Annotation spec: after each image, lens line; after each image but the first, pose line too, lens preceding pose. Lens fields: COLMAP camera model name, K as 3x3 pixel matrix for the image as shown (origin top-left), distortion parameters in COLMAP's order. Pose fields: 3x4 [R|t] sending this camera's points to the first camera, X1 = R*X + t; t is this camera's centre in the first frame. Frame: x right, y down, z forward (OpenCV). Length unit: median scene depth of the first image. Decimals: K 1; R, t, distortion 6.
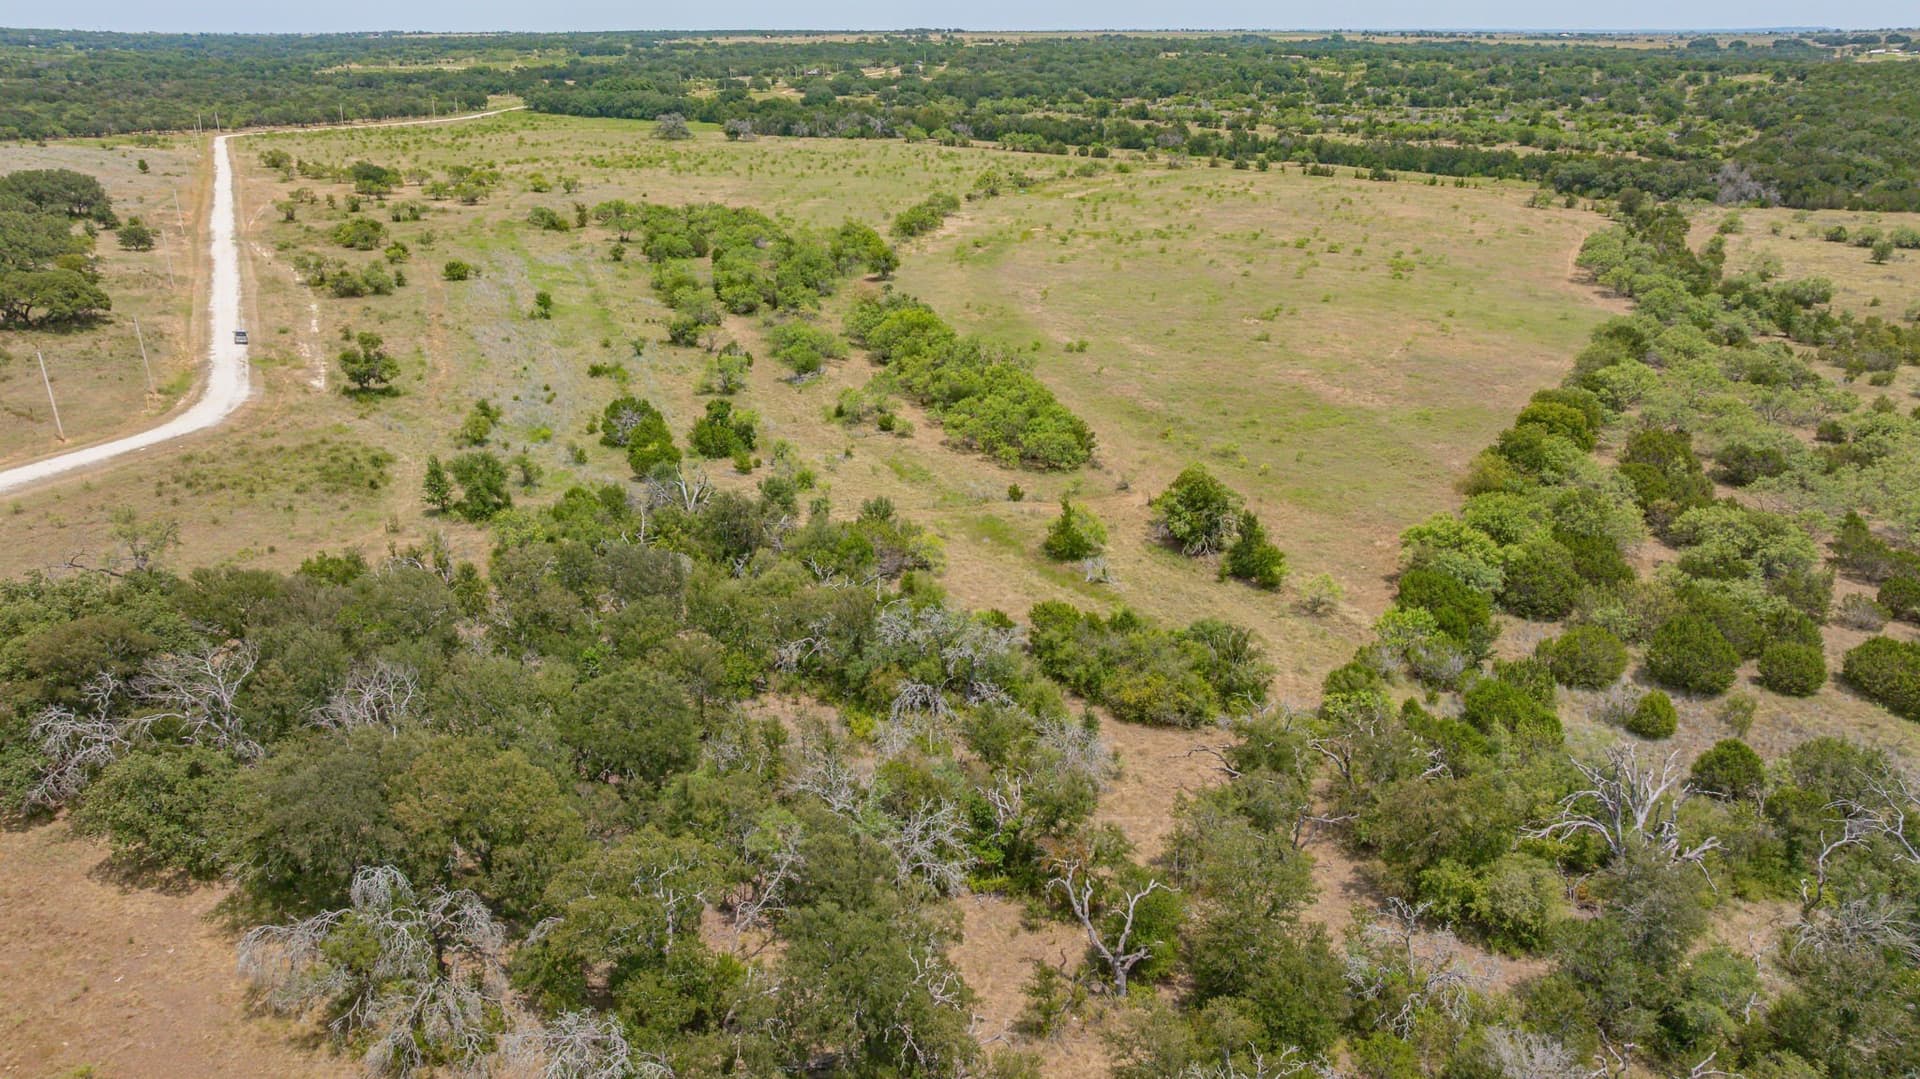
lens RADIAL K [[1354.9, 0, 956.4], [0, 1354.9, 525.2], [0, 0, 1]] dist [-0.037659, 0.031286]
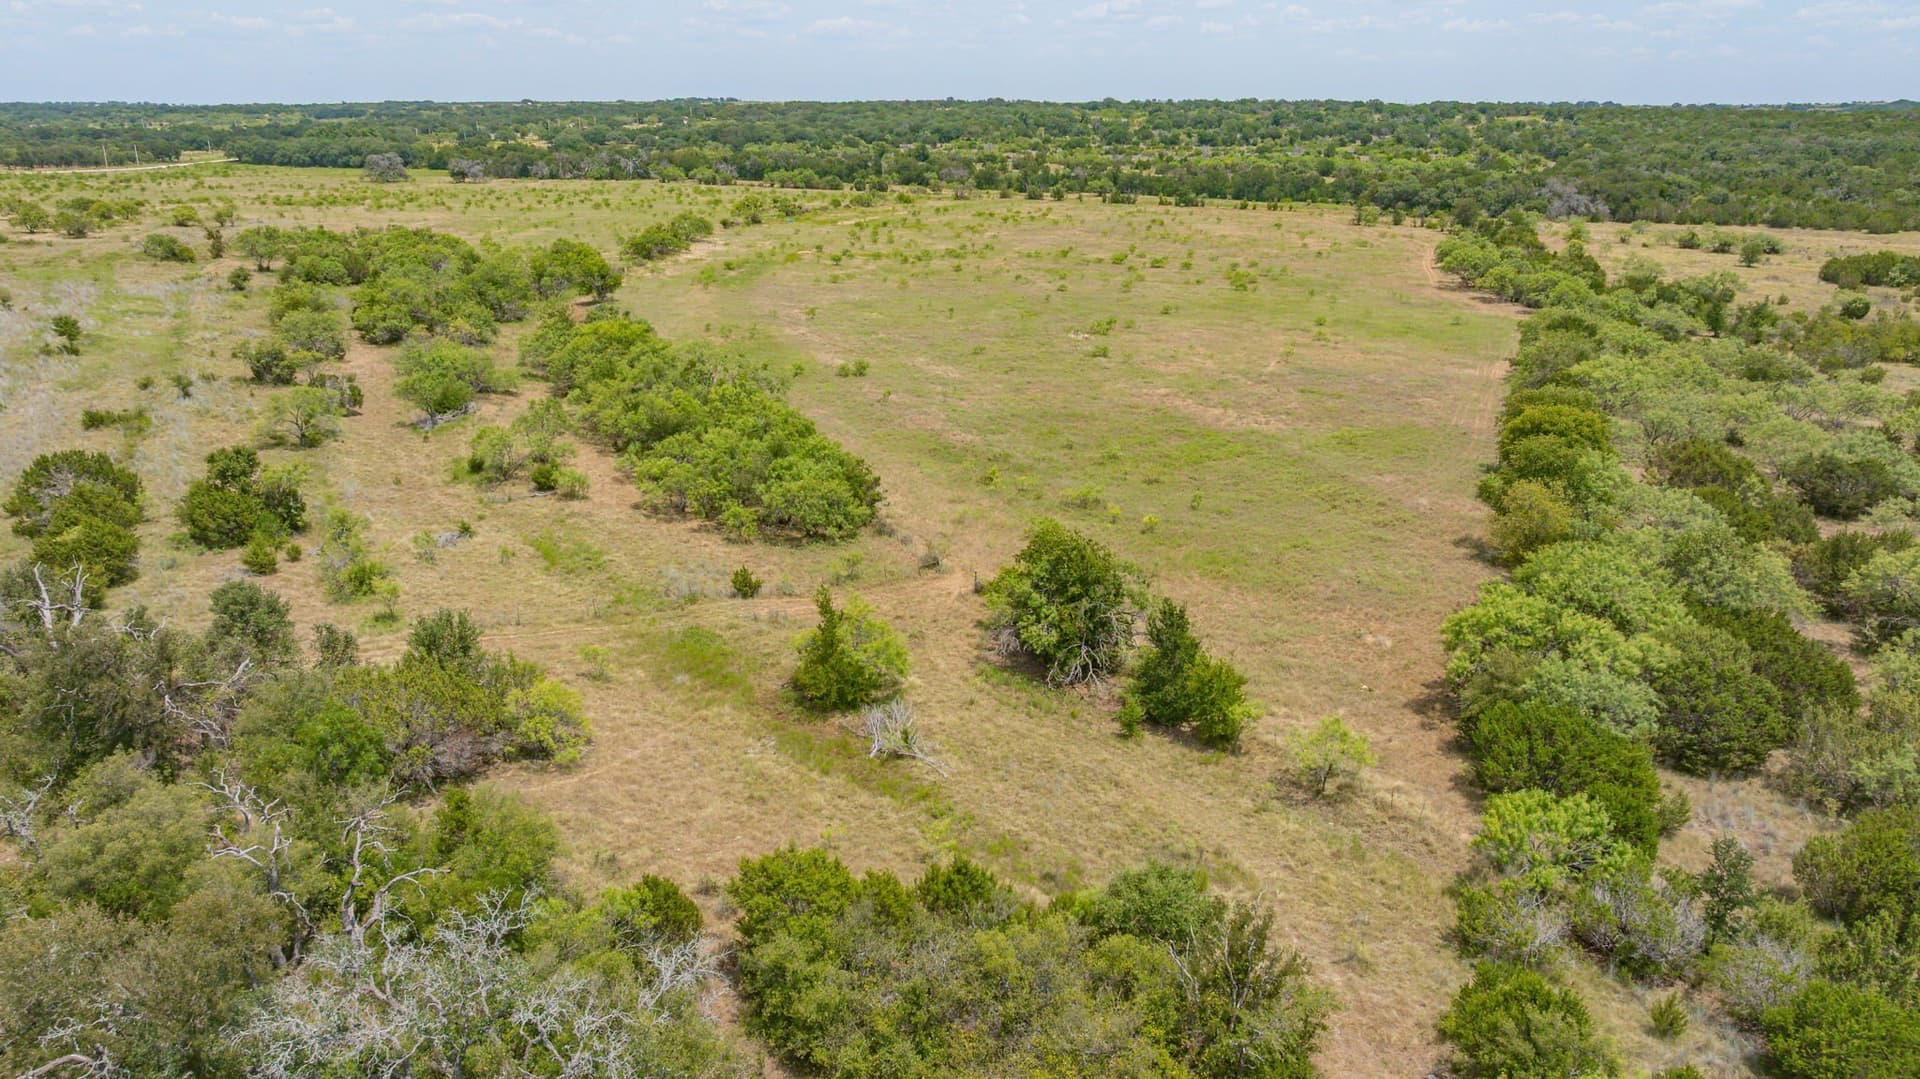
lens RADIAL K [[1354.9, 0, 949.6], [0, 1354.9, 549.7], [0, 0, 1]] dist [-0.037659, 0.031286]
pose [[0.988563, -0.049023, 0.142617, 0.025361], [0.054003, 0.998051, -0.031256, -0.008262], [-0.140807, 0.038600, 0.989284, 0.221227]]
